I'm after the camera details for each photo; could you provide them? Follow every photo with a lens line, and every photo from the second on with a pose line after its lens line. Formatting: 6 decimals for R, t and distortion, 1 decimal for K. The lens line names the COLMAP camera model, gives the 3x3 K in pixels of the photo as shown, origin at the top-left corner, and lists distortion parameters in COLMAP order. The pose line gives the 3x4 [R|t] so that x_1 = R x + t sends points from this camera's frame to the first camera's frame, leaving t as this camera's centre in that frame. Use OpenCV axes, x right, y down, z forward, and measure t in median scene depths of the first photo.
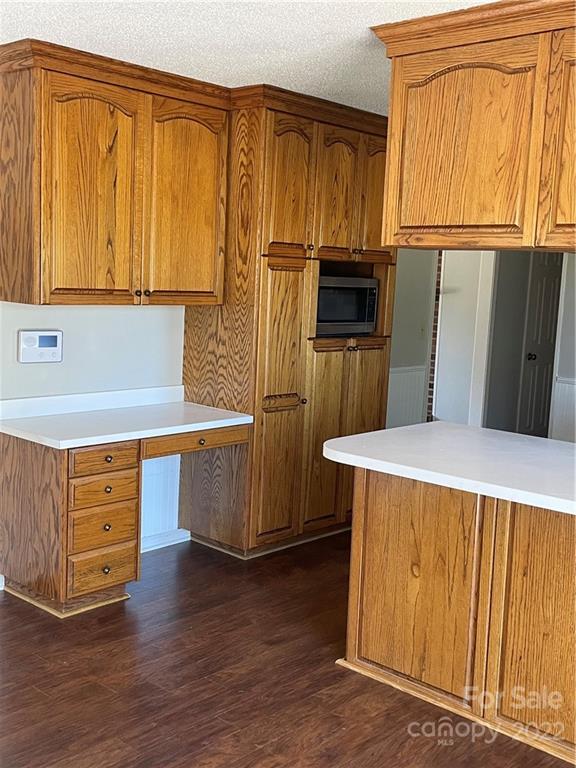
lens RADIAL K [[883.4, 0, 287.3], [0, 883.4, 395.3], [0, 0, 1]] dist [0.129884, -0.253771]
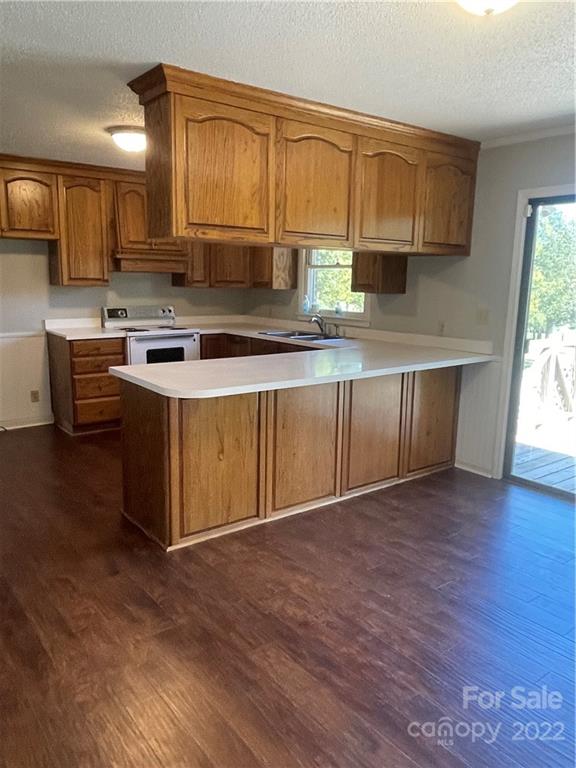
lens RADIAL K [[581.4, 0, 307.4], [0, 581.4, 383.8], [0, 0, 1]] dist [0.042718, -0.076910]
pose [[0.156810, -0.221363, 0.962501, -0.779142], [0.115782, 0.971958, 0.204675, -0.112197], [-0.980819, 0.079346, 0.178043, 0.683640]]
